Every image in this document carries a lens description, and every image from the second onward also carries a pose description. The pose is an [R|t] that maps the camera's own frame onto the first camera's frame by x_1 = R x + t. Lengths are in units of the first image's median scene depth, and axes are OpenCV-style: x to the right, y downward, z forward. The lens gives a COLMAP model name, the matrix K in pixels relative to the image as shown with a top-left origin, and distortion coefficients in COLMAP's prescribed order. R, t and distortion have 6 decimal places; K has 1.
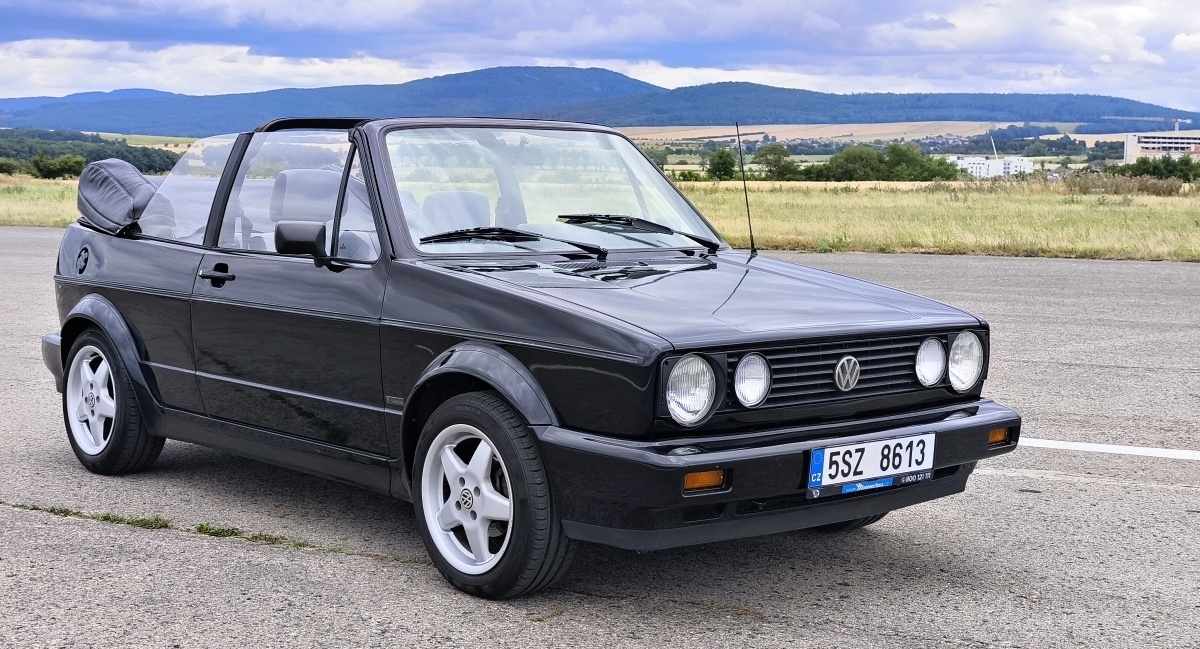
lens RADIAL K [[1702.2, 0, 597.6], [0, 1702.2, 288.2], [0, 0, 1]] dist [0.013608, 0.012130]
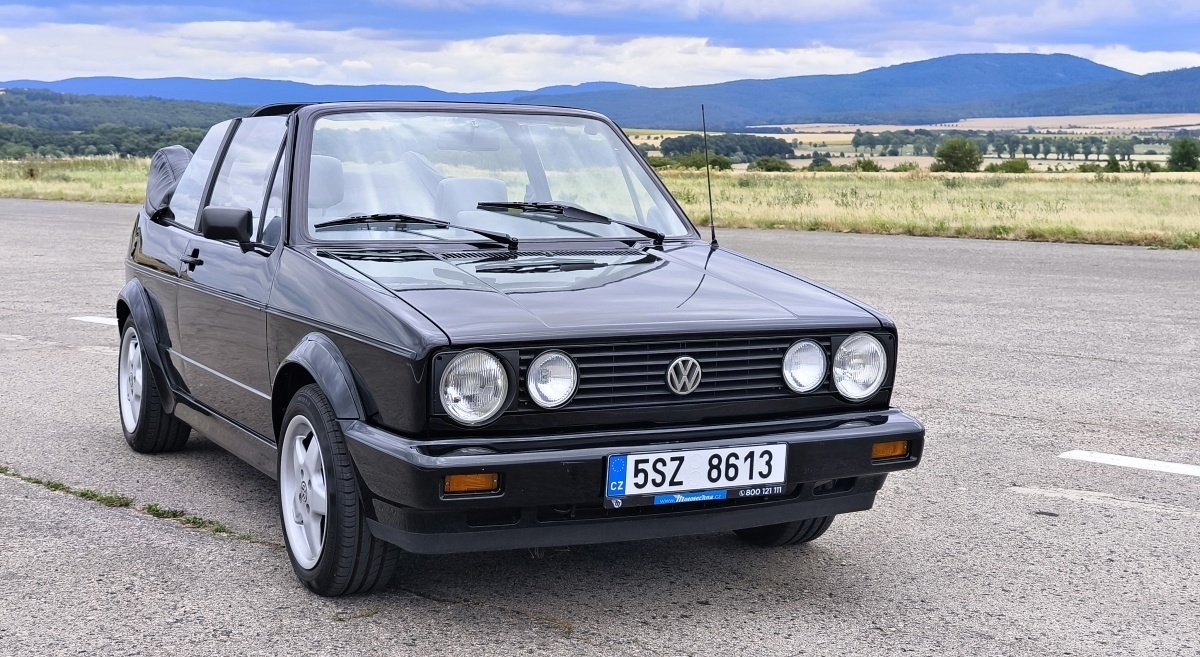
lens RADIAL K [[1713.3, 0, 600.0], [0, 1713.3, 328.5], [0, 0, 1]] dist [0.031359, 0.033576]
pose [[0.970366, 0.024621, -0.240383, 0.324262], [-0.017819, 0.999378, 0.030433, -0.002852], [0.240983, -0.025247, 0.970201, 0.087656]]
